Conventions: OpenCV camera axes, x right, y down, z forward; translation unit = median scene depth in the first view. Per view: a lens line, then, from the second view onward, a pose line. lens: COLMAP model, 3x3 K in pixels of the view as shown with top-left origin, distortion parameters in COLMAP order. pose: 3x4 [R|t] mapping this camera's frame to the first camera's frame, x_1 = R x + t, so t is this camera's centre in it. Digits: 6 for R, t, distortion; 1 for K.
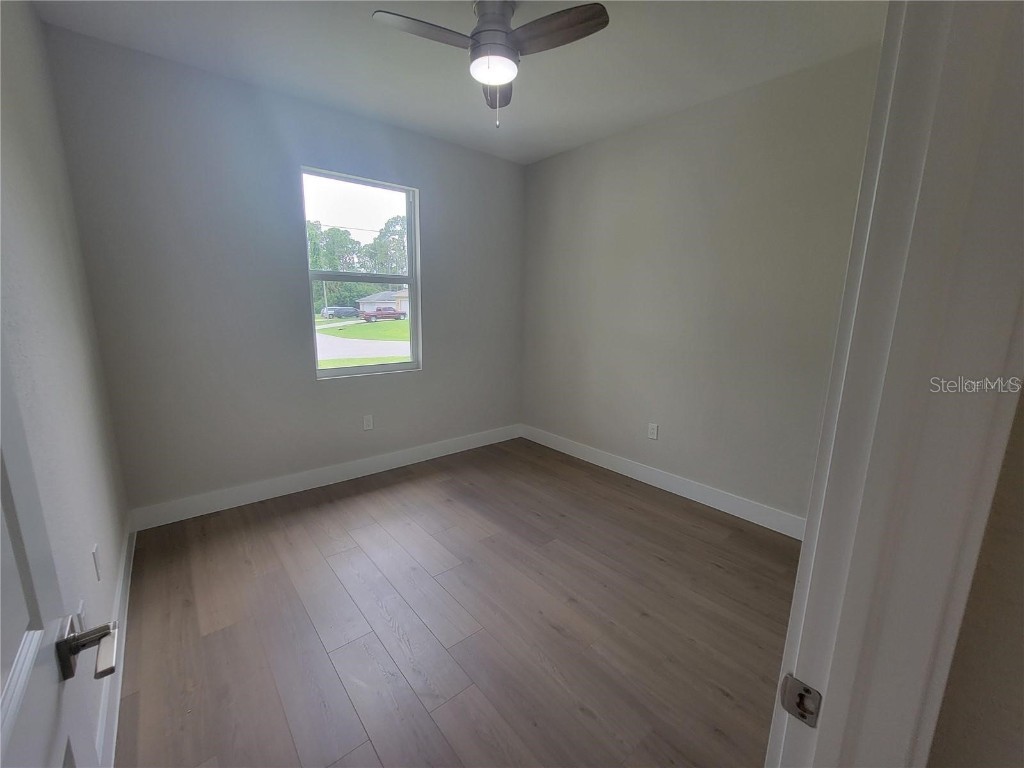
lens RADIAL K [[418.2, 0, 511.2], [0, 418.2, 388.1], [0, 0, 1]] dist [-0.004976, 0.000296]
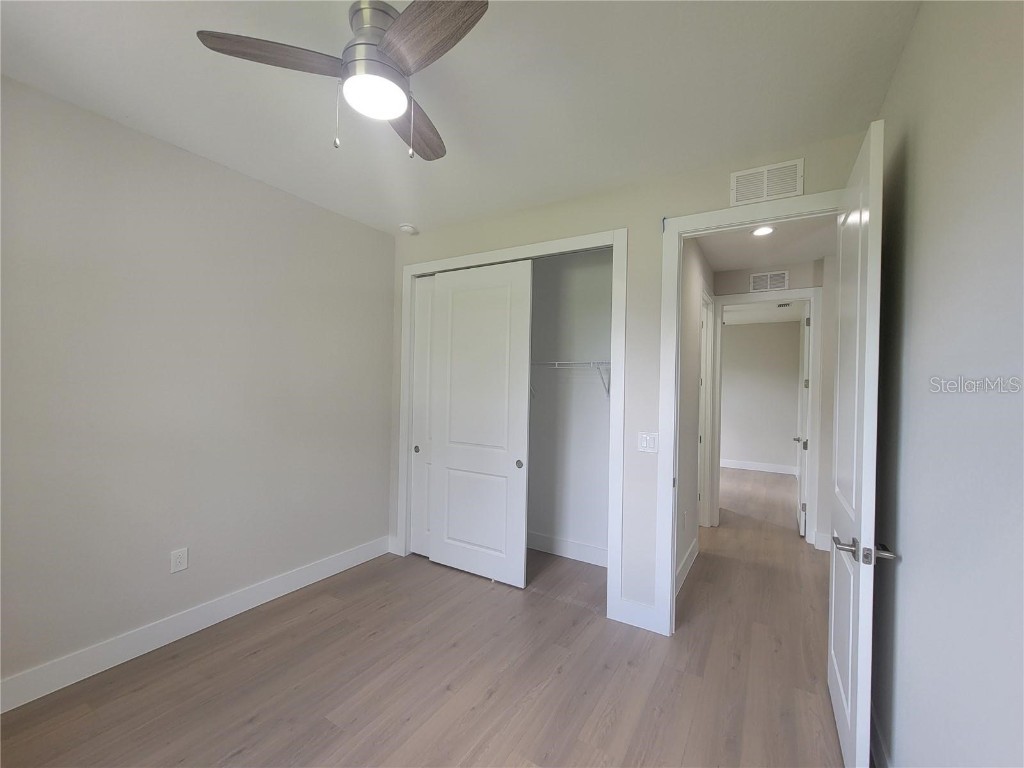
lens RADIAL K [[418.2, 0, 516.4], [0, 418.2, 385.7], [0, 0, 1]] dist [-0.004976, 0.000296]
pose [[-0.328814, -0.008301, 0.944358, -0.794763], [0.156225, 0.985707, 0.063060, -0.219670], [-0.931384, 0.168267, -0.322817, 1.011584]]
